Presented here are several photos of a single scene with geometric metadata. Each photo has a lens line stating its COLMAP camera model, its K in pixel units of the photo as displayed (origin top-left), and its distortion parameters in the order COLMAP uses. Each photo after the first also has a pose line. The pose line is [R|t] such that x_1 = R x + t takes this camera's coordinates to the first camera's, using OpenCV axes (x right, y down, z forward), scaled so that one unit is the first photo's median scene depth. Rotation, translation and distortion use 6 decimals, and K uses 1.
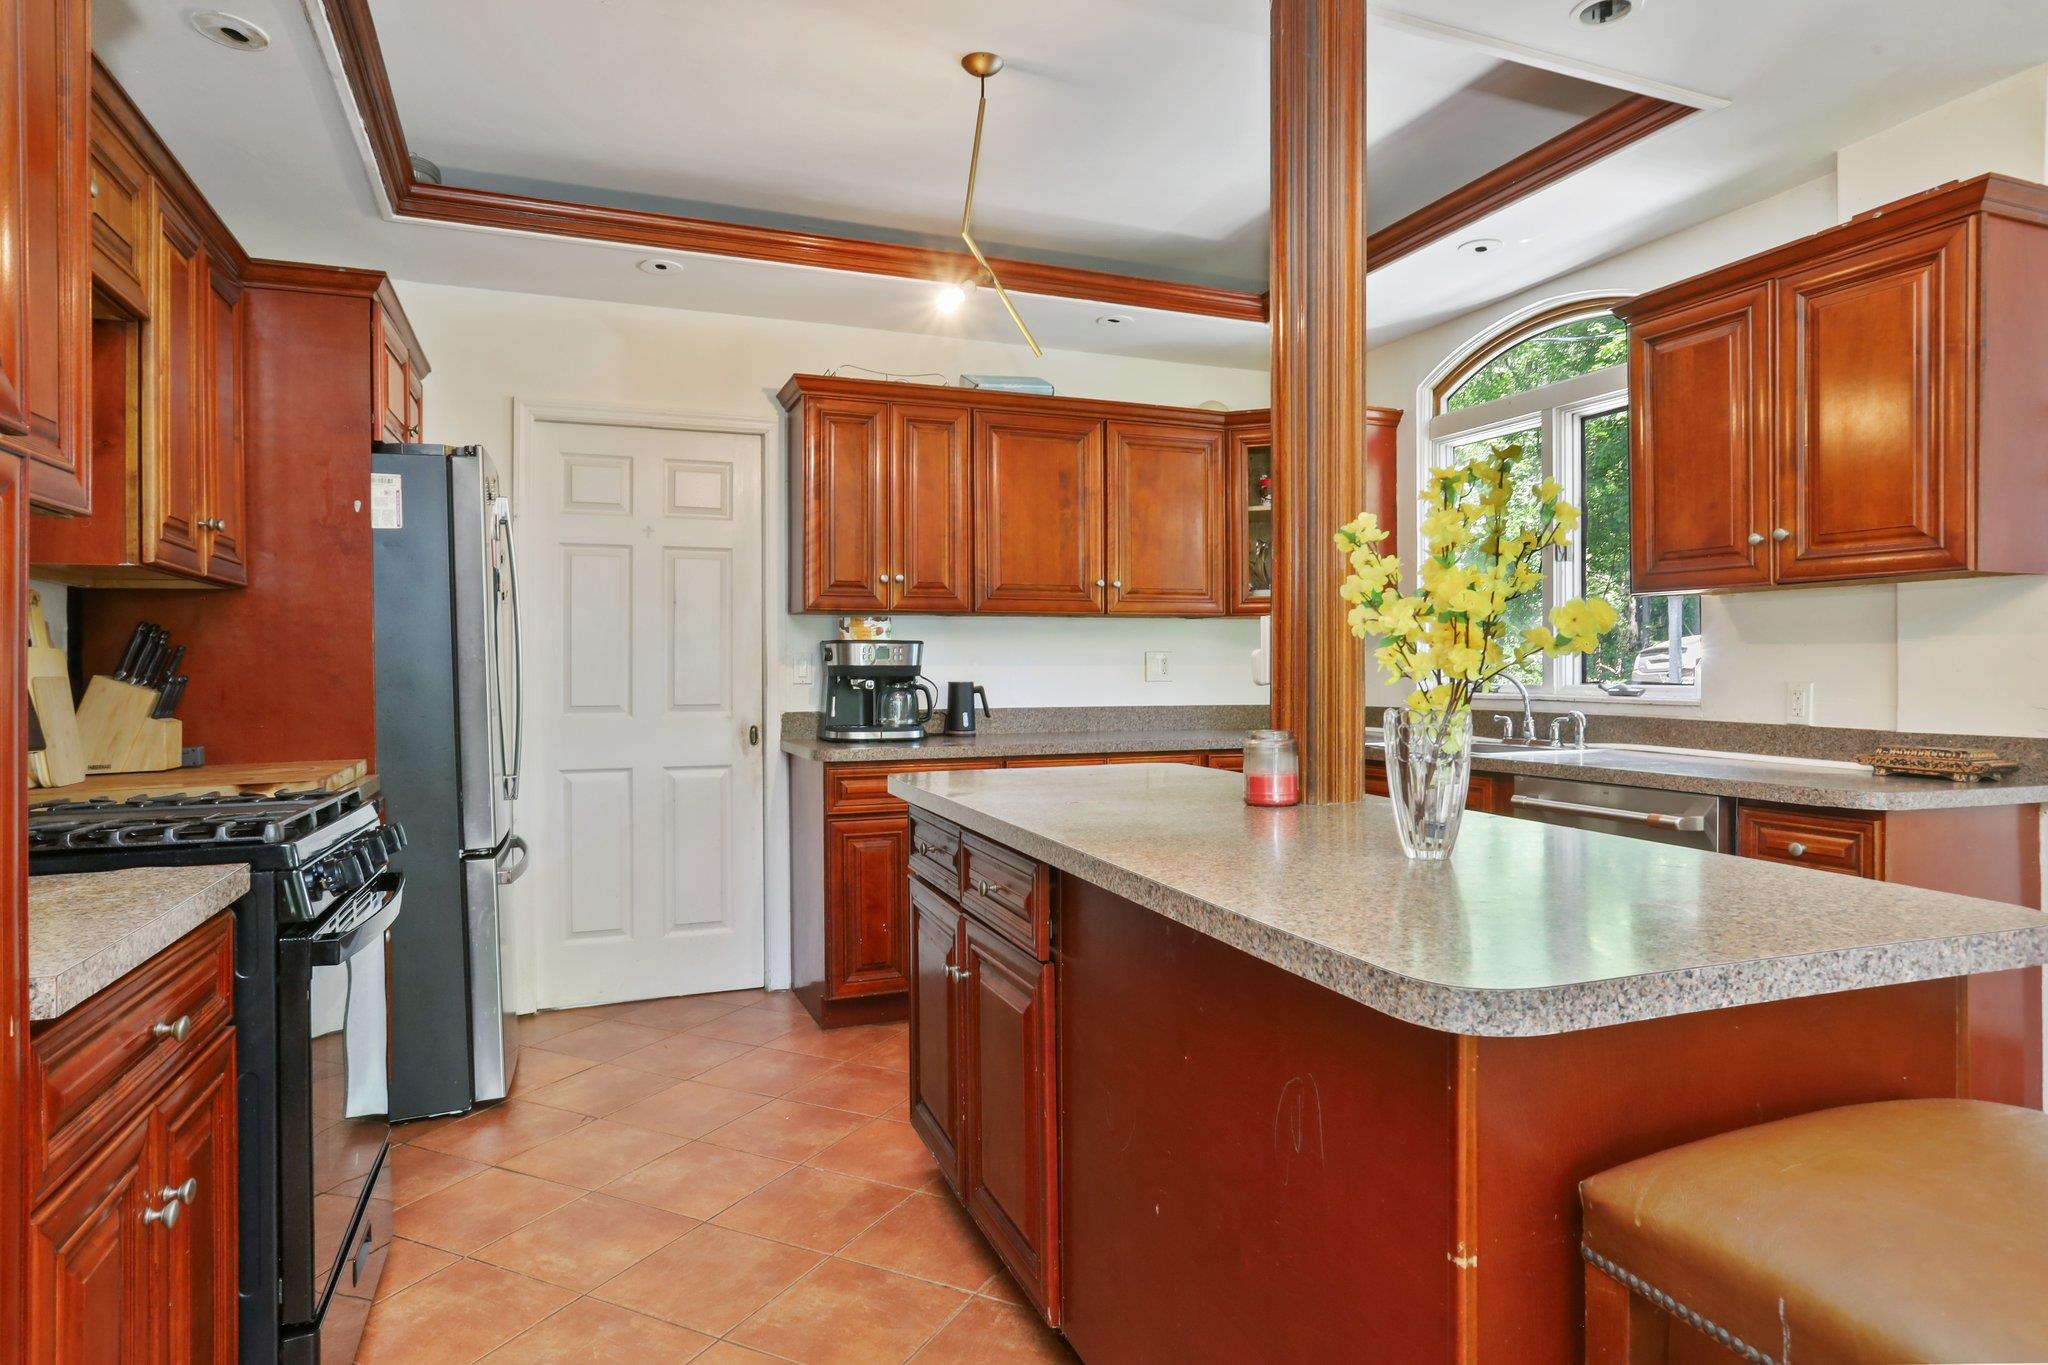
lens RADIAL K [[1181.9, 0, 1024.0], [0, 1181.9, 682.5], [0, 0, 1]] dist [-0.050564, 0.042361]
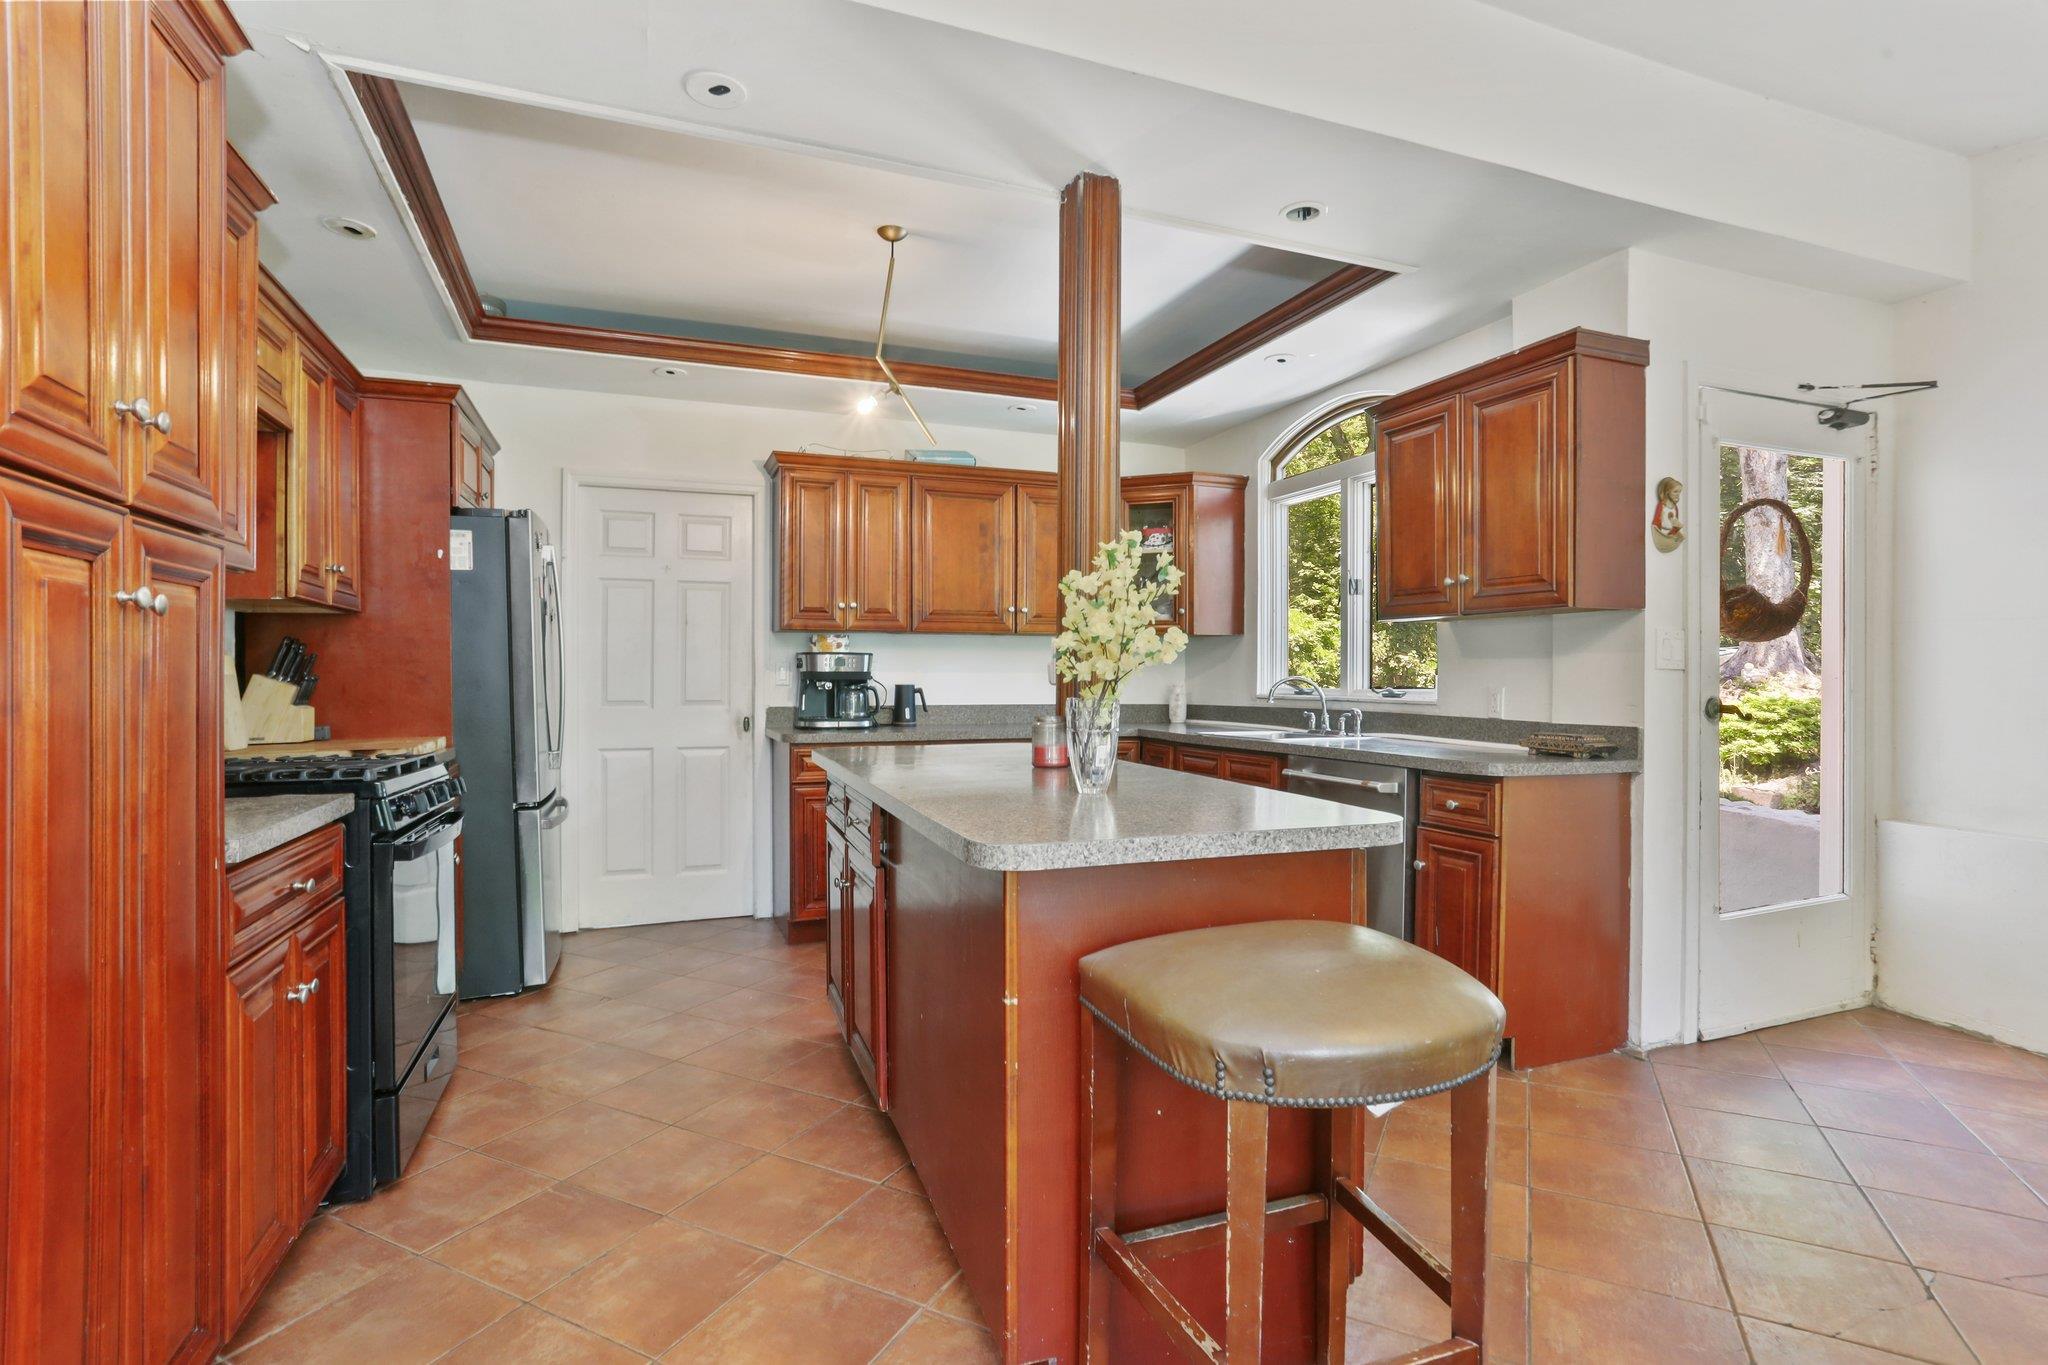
lens RADIAL K [[1012.5, 0, 1021.9], [0, 1012.5, 691.8], [0, 0, 1]] dist [-0.058696, 0.047121]
pose [[0.999916, 0.005604, -0.011722, 0.137823], [-0.005571, 0.999980, 0.002892, 0.005692], [0.011738, -0.002827, 0.999927, -0.181708]]
